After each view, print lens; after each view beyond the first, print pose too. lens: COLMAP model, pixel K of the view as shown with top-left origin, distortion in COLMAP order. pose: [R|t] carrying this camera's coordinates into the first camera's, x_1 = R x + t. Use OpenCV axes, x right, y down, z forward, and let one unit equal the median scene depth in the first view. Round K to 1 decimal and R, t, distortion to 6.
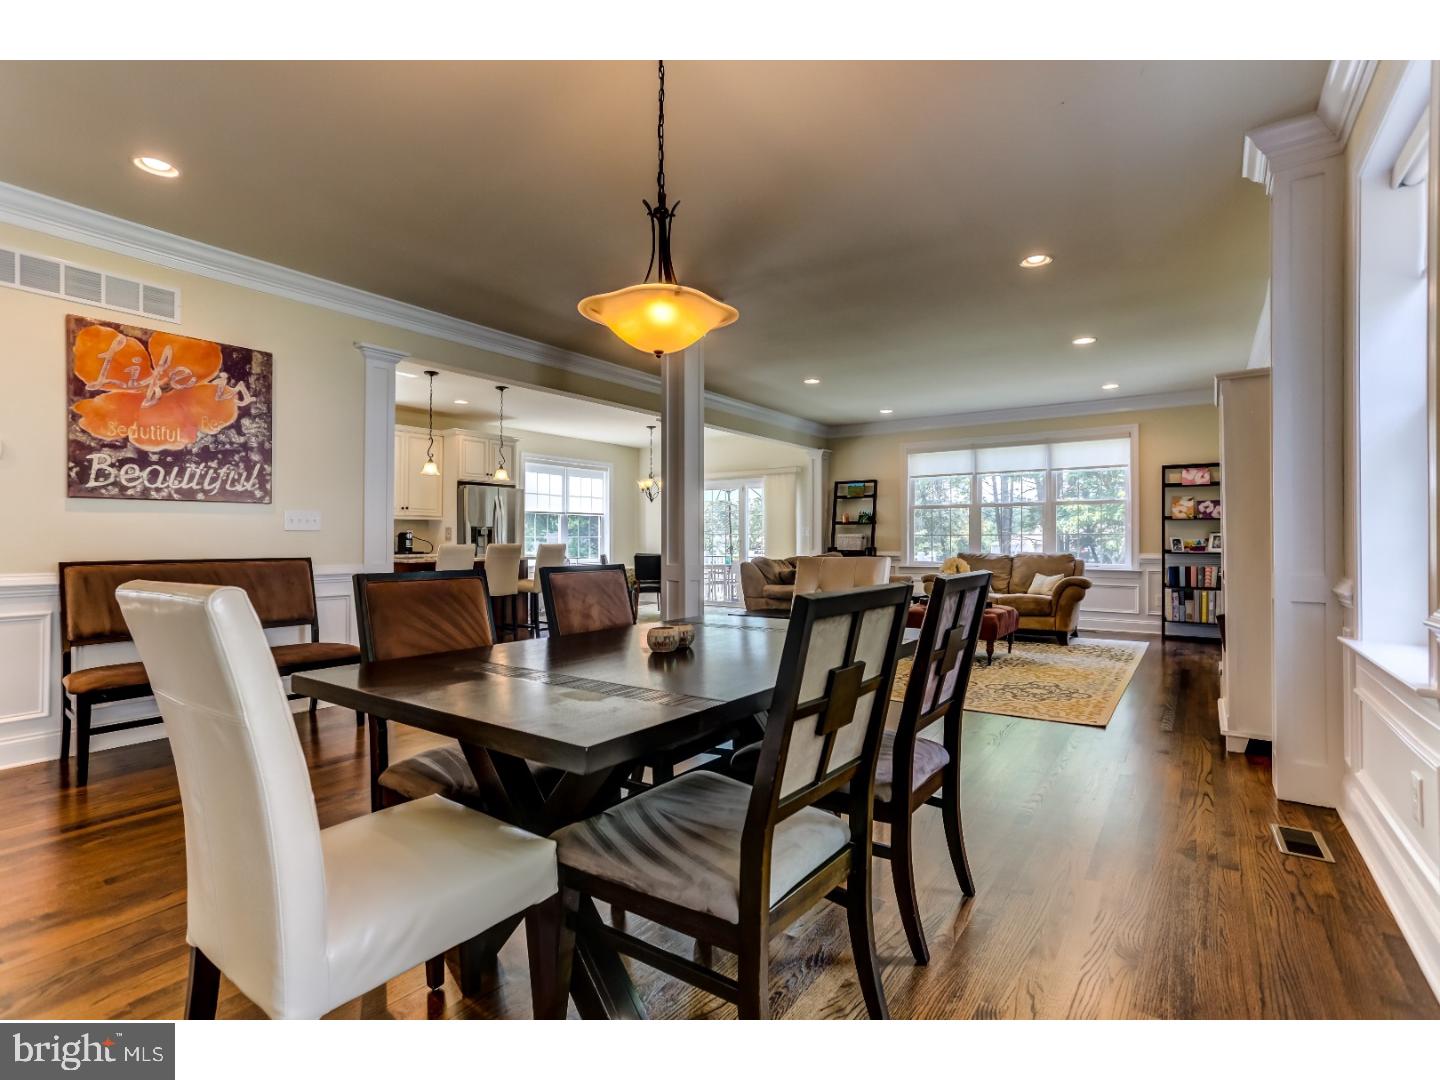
lens RADIAL K [[682.5, 0, 717.0], [0, 682.5, 532.1], [0, 0, 1]] dist [-0.049191, 0.030216]
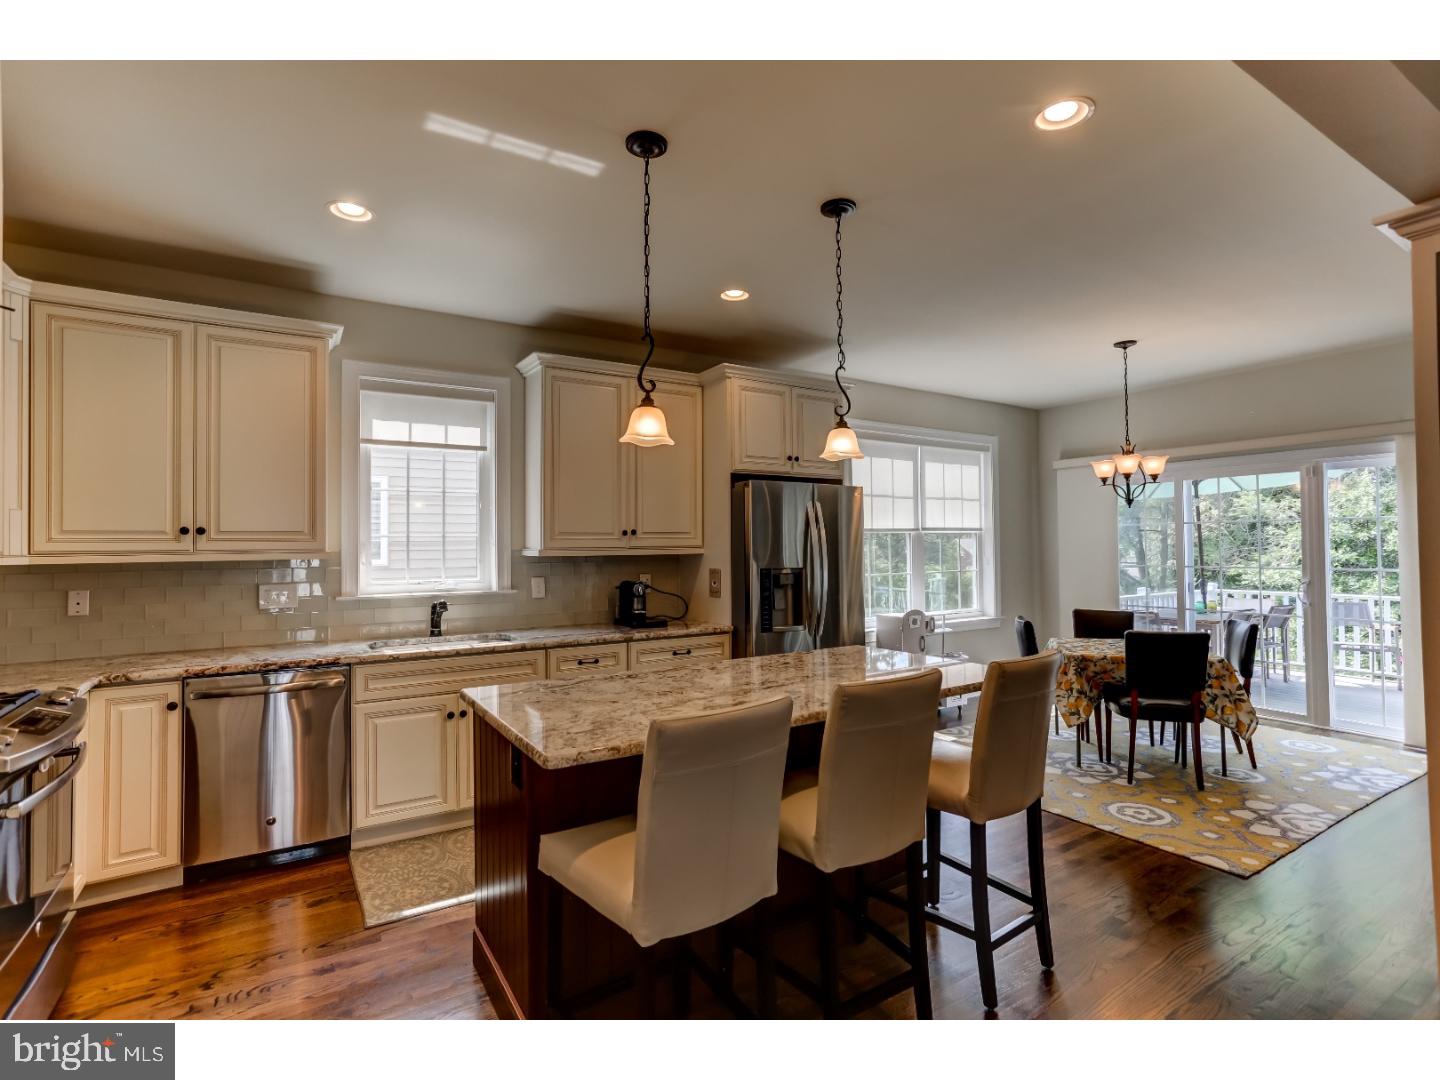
lens RADIAL K [[682.5, 0, 717.0], [0, 682.5, 532.1], [0, 0, 1]] dist [-0.049191, 0.030216]
pose [[0.920899, -0.014613, -0.389528, -0.204861], [0.012738, 0.999892, -0.007396, -0.030473], [0.389594, 0.001849, 0.920985, 0.551970]]
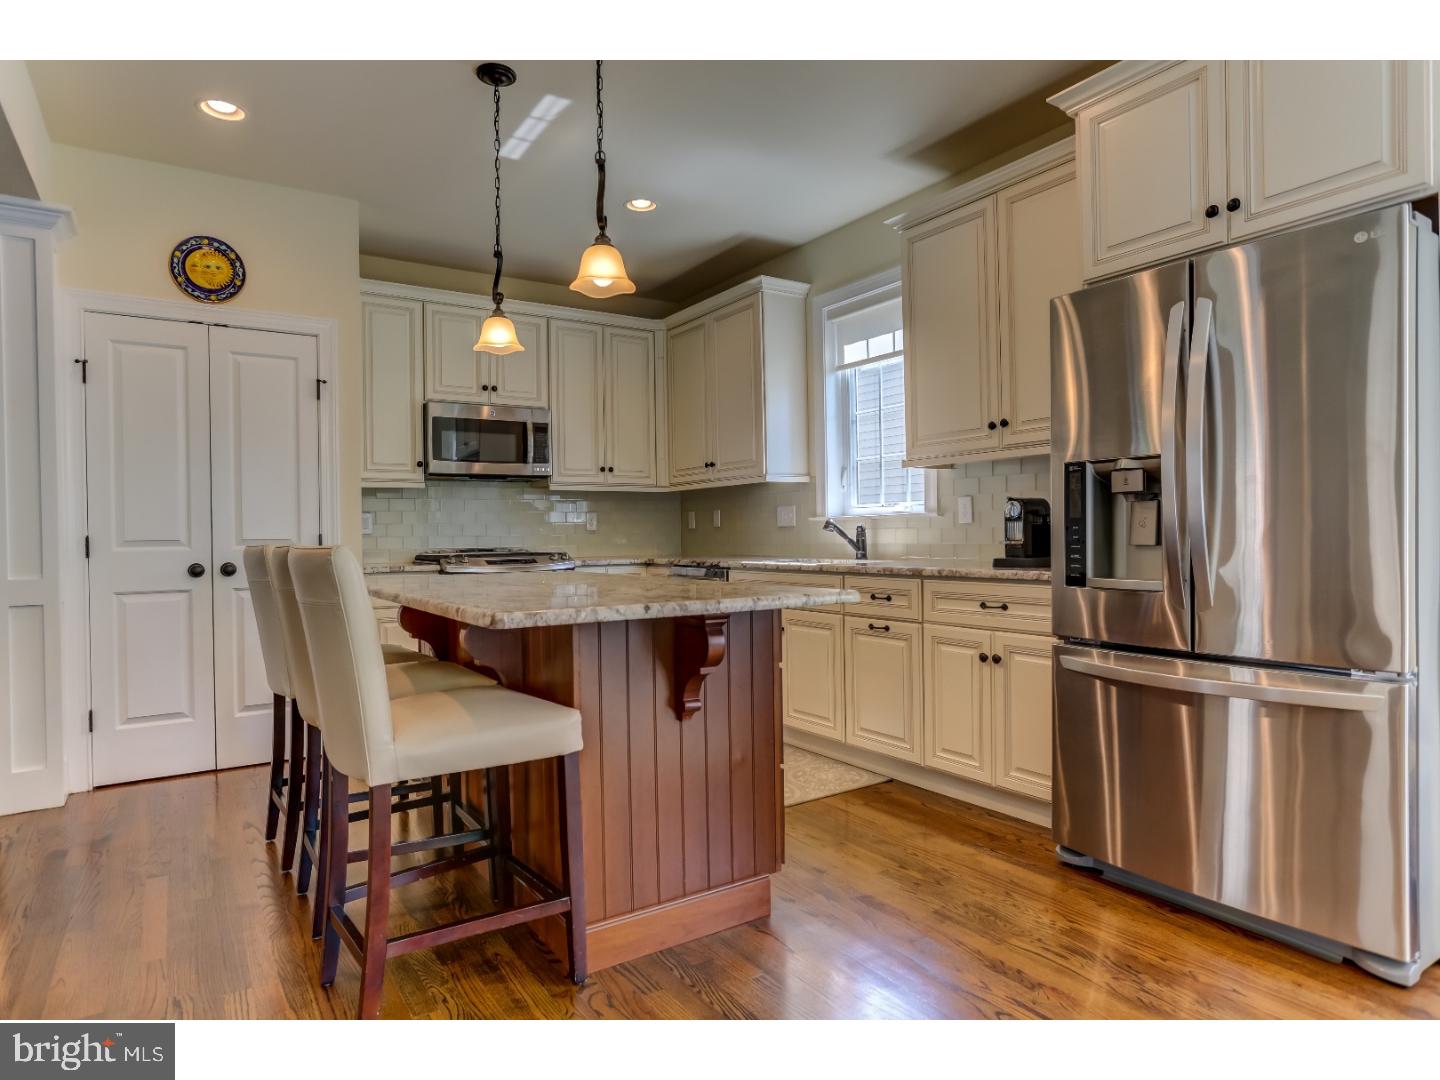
lens RADIAL K [[839.1, 0, 700.6], [0, 839.1, 535.0], [0, 0, 1]] dist [-0.005340, -0.000657]
pose [[-0.376702, 0.009914, -0.926282, -0.030833], [0.028864, 0.999583, -0.001040, 0.013653], [0.925885, -0.027128, -0.376831, 0.986269]]
